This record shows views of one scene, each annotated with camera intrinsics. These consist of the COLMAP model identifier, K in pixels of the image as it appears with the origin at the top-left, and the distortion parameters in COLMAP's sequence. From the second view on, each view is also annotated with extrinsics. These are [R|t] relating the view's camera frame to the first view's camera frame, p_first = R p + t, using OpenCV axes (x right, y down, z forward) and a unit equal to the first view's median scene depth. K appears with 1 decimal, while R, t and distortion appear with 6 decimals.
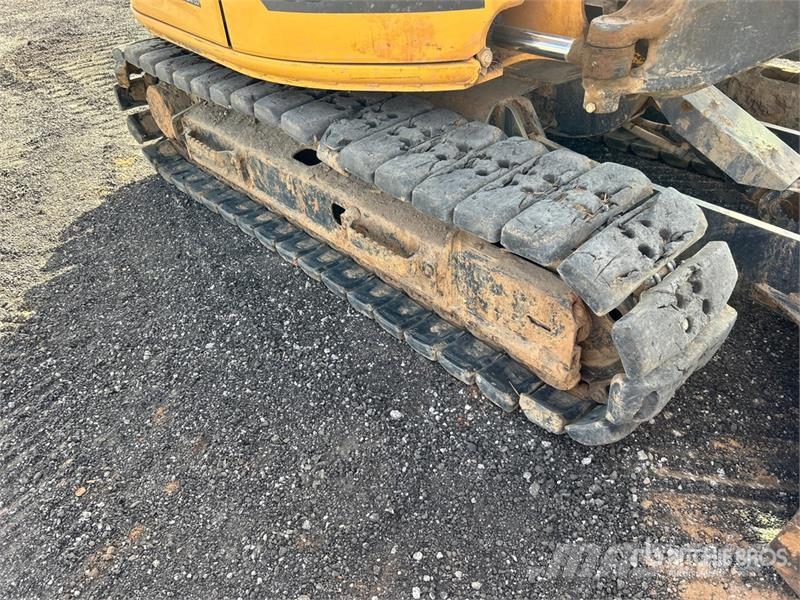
lens RADIAL K [[600.0, 0, 395.7], [0, 600.0, 304.7], [0, 0, 1]] dist [0.071097, -0.087840]
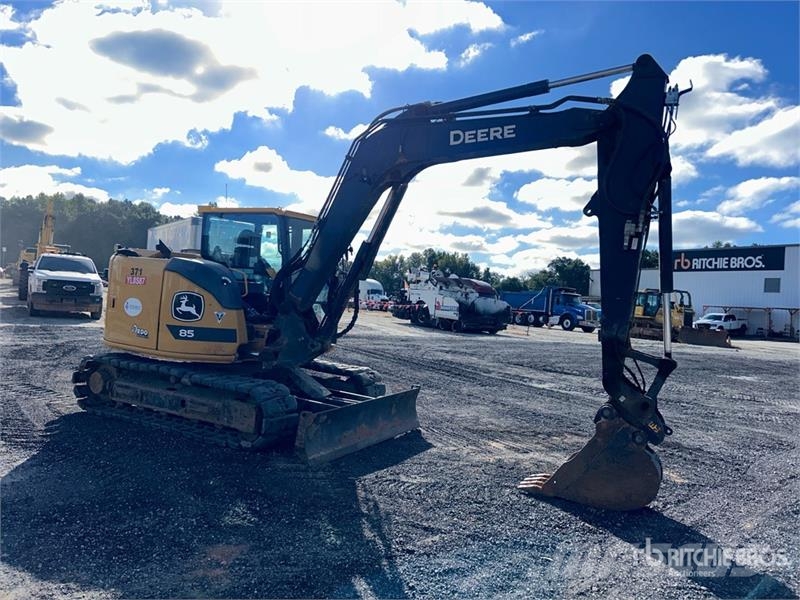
lens RADIAL K [[600.0, 0, 395.7], [0, 600.0, 304.7], [0, 0, 1]] dist [0.071097, -0.087840]
pose [[0.939853, 0.118689, 0.320295, -0.125497], [0.097191, 0.806010, -0.583867, 1.296740], [-0.327460, 0.579879, 0.745996, -1.831399]]
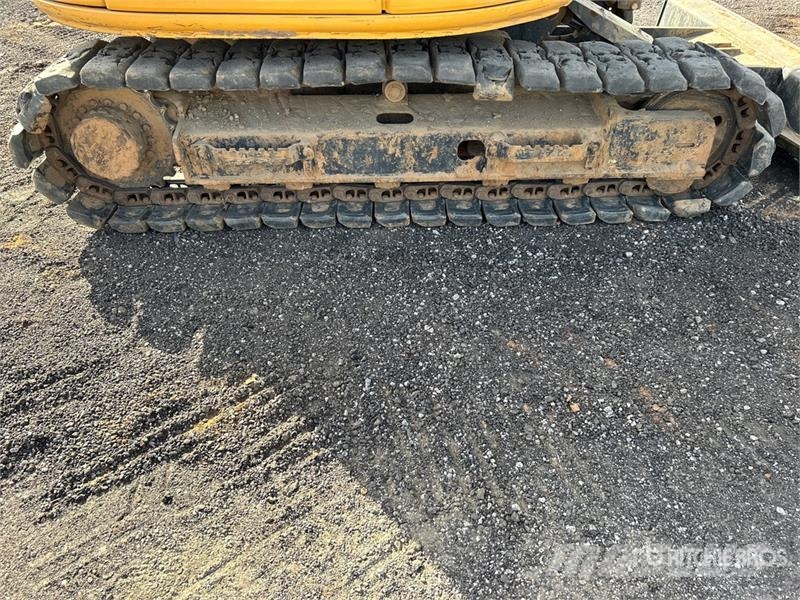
lens RADIAL K [[600.0, 0, 395.7], [0, 600.0, 304.7], [0, 0, 1]] dist [0.071097, -0.087840]
pose [[0.654658, -0.425465, 0.624822, -1.054716], [0.442305, 0.885899, 0.139816, -0.114664], [-0.613016, 0.184830, 0.768147, 0.273643]]
